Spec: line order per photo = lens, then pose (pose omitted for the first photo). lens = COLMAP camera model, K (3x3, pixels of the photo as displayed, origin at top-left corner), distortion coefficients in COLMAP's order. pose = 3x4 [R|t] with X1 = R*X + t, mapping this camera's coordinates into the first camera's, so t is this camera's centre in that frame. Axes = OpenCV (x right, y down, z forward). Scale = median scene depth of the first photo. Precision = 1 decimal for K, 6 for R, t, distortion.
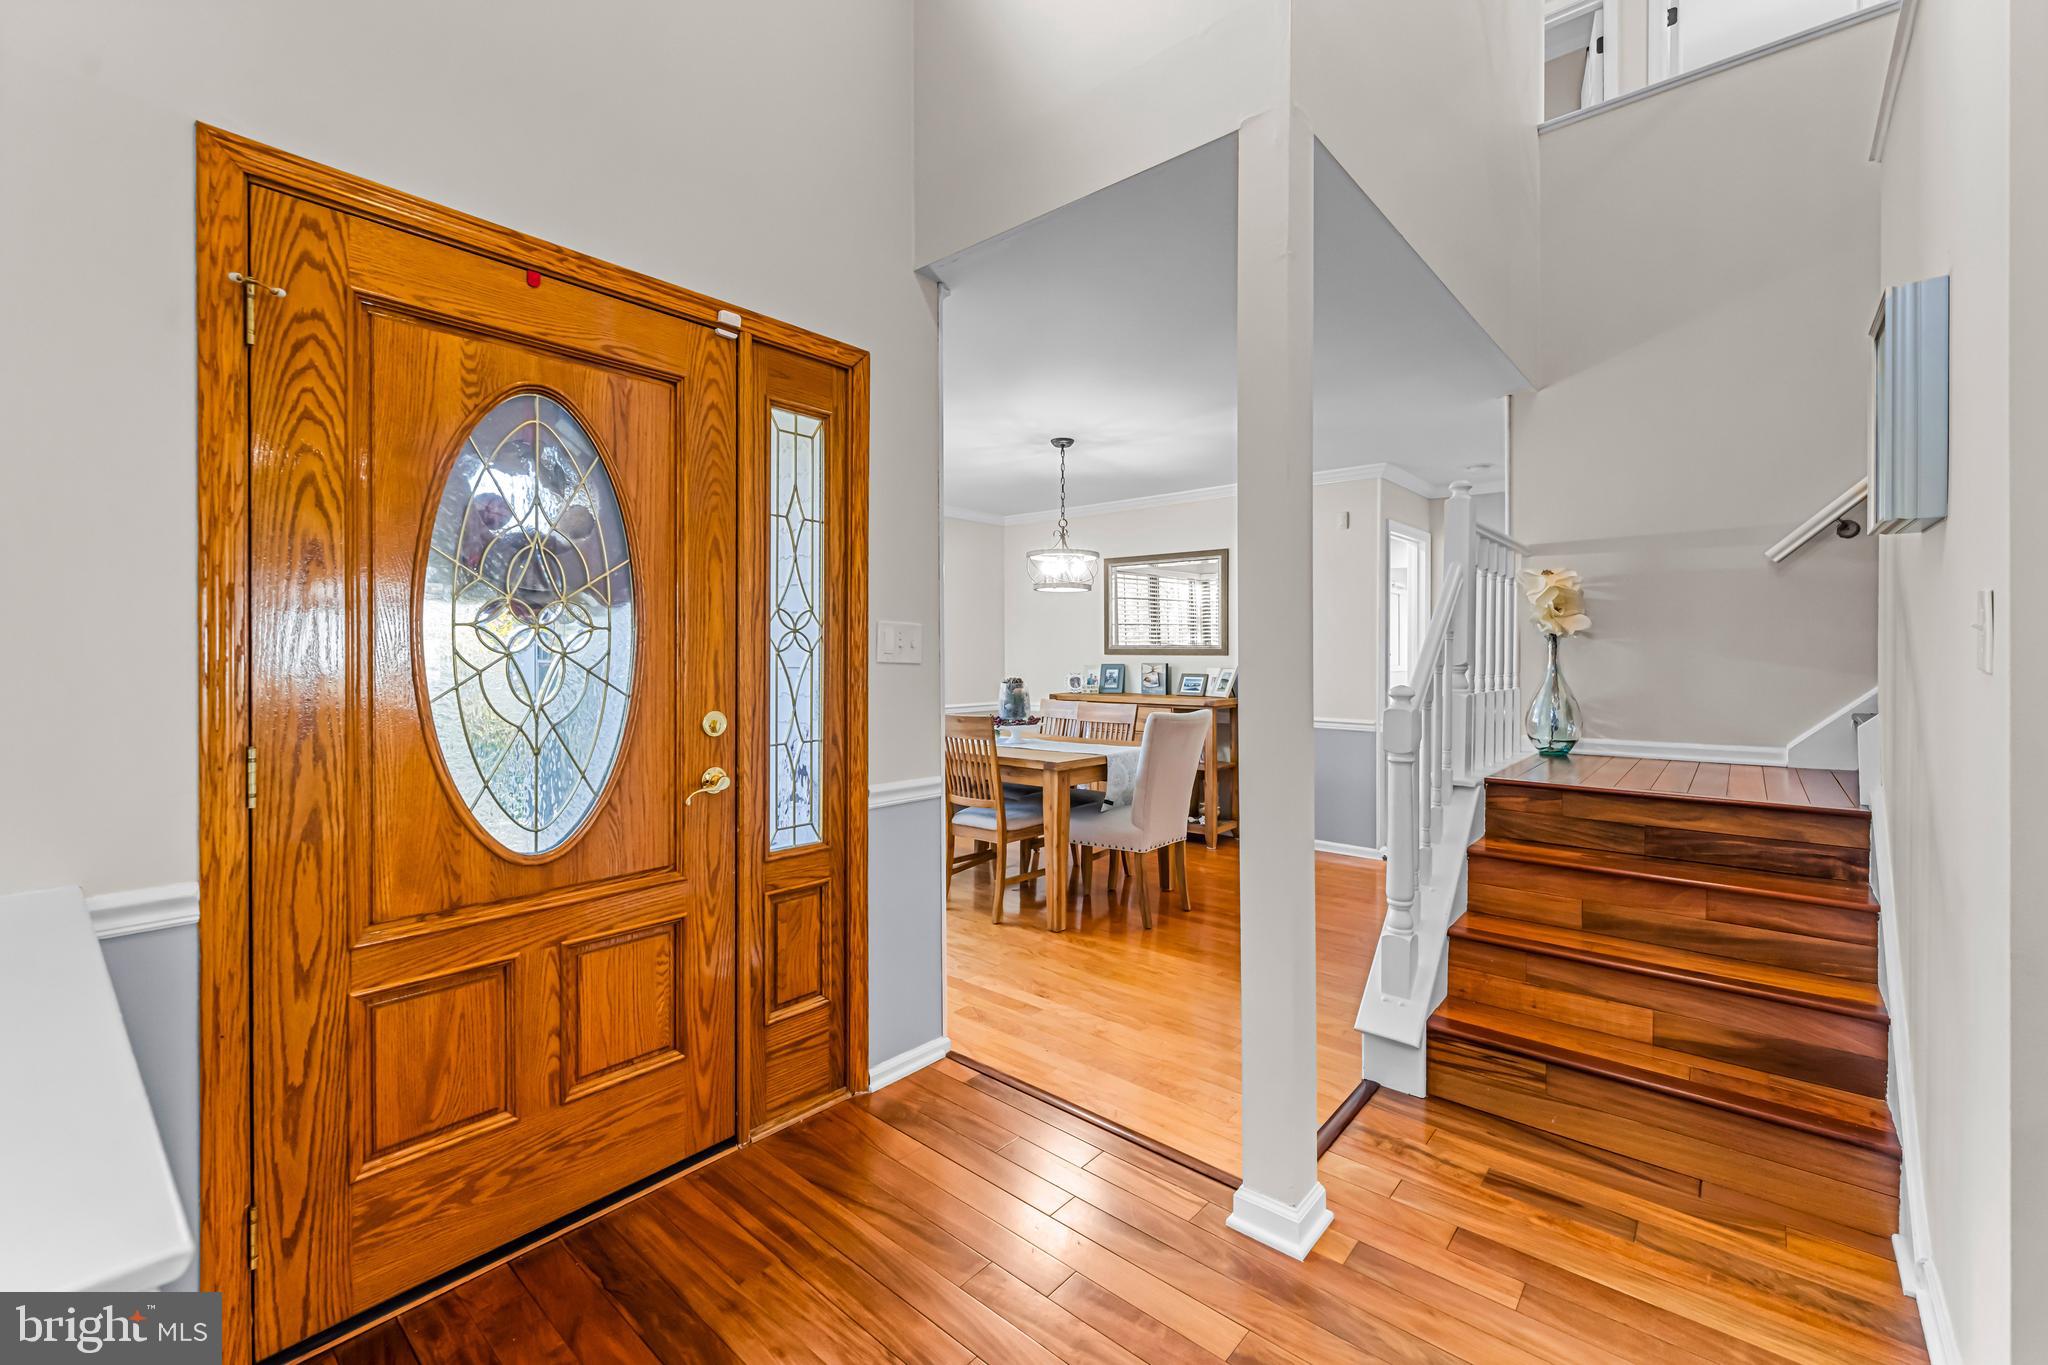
lens RADIAL K [[846.7, 0, 1032.1], [0, 846.7, 659.5], [0, 0, 1]] dist [-0.002519, -0.000017]
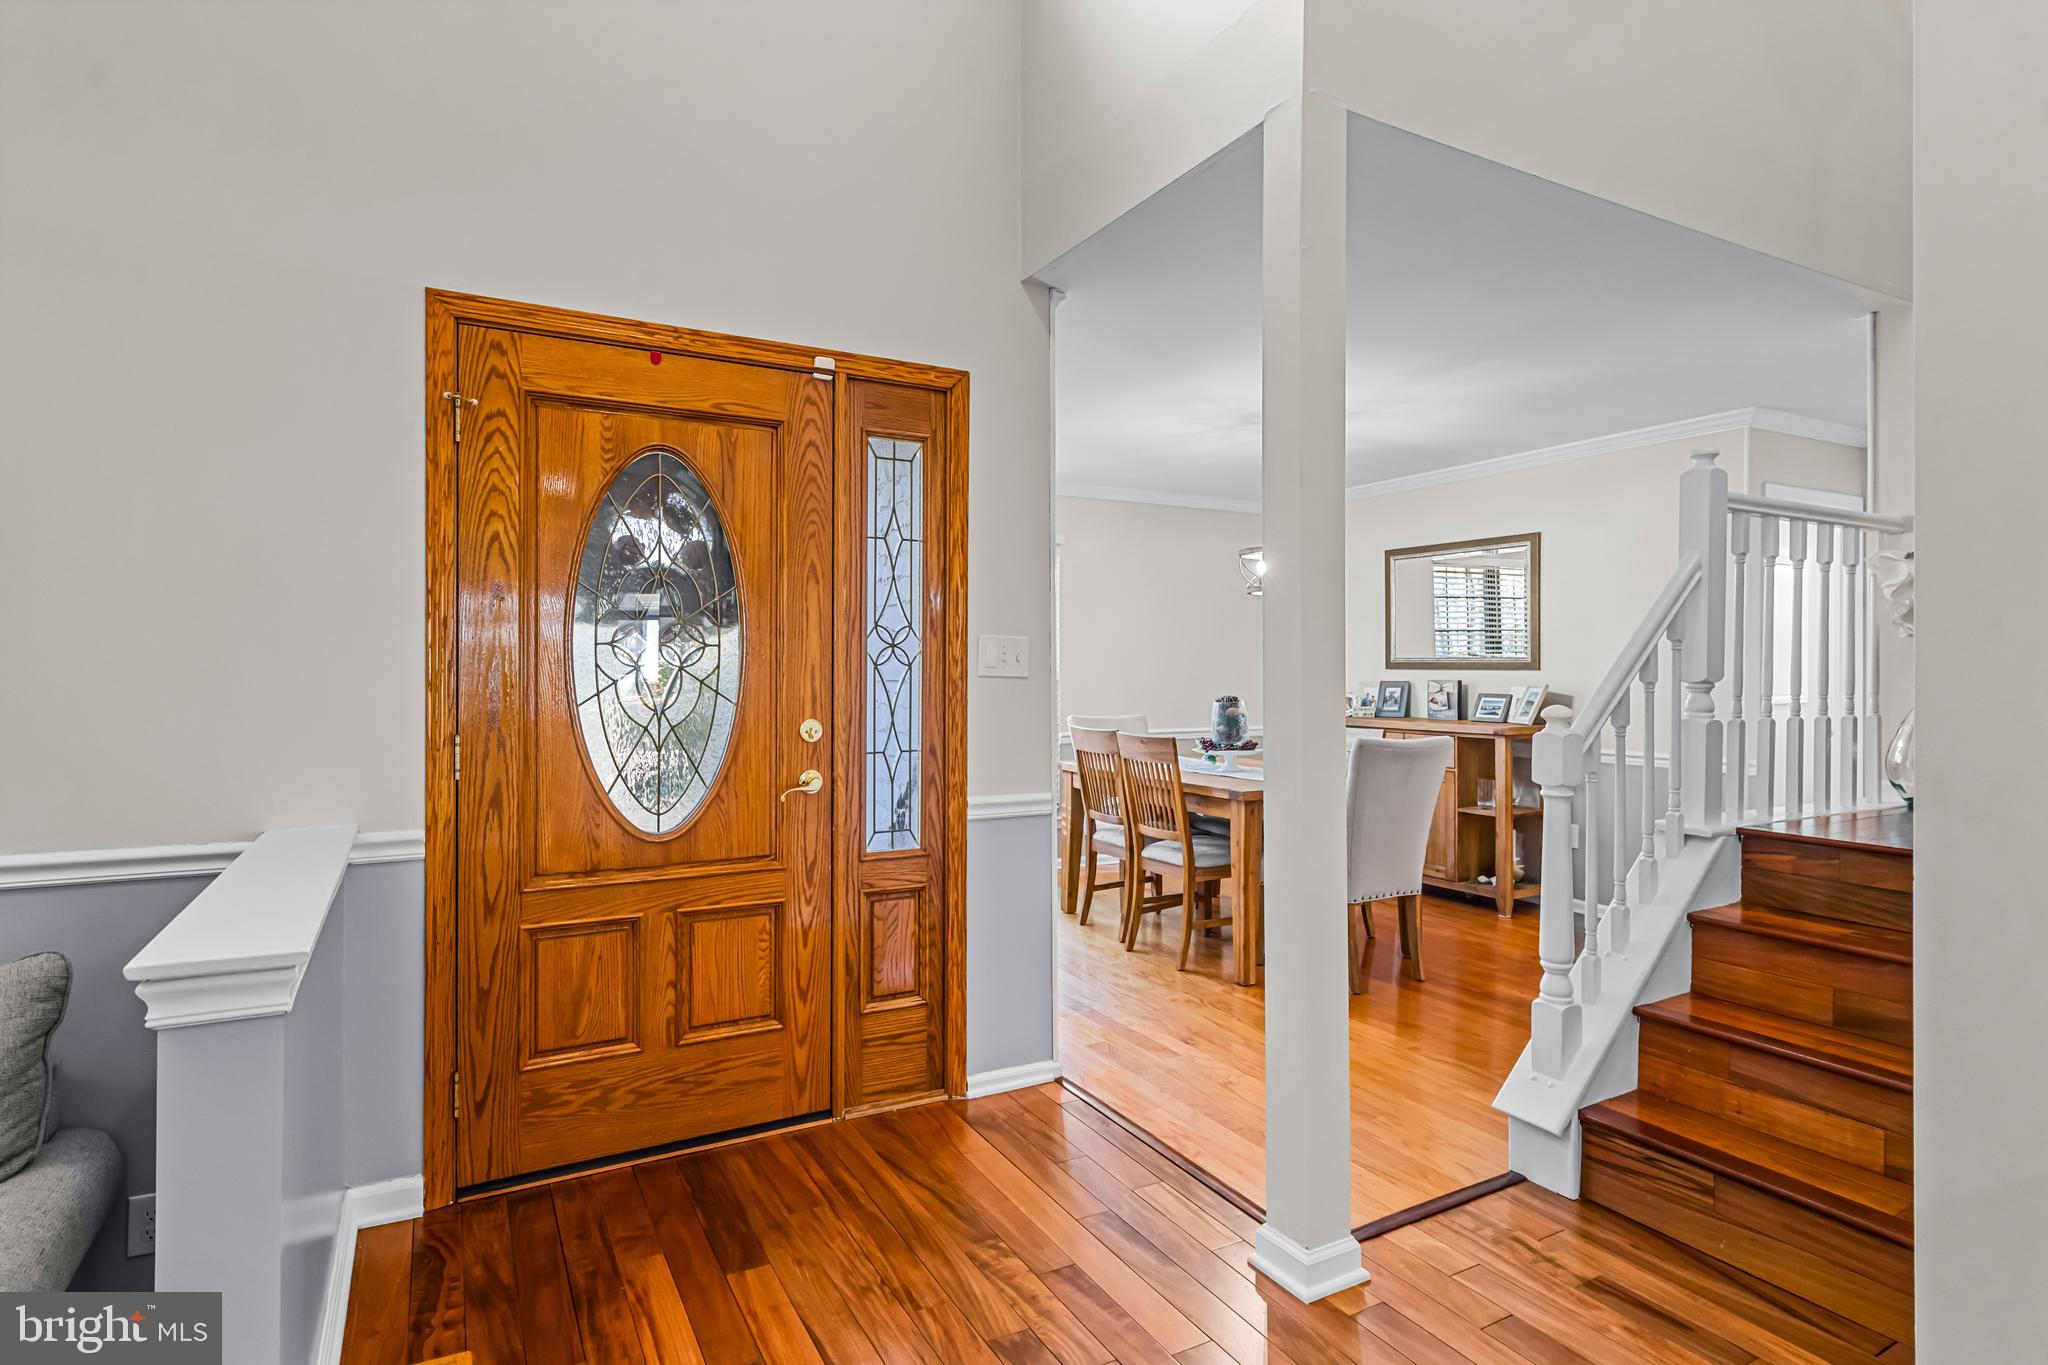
lens RADIAL K [[1058.9, 0, 1027.4], [0, 1058.9, 671.9], [0, 0, 1]] dist [0.002518, -0.000551]
pose [[0.936712, 0.001423, -0.350099, 0.347637], [-0.002762, 0.999991, -0.003327, 0.002870], [0.350091, 0.004083, 0.936707, -0.183518]]
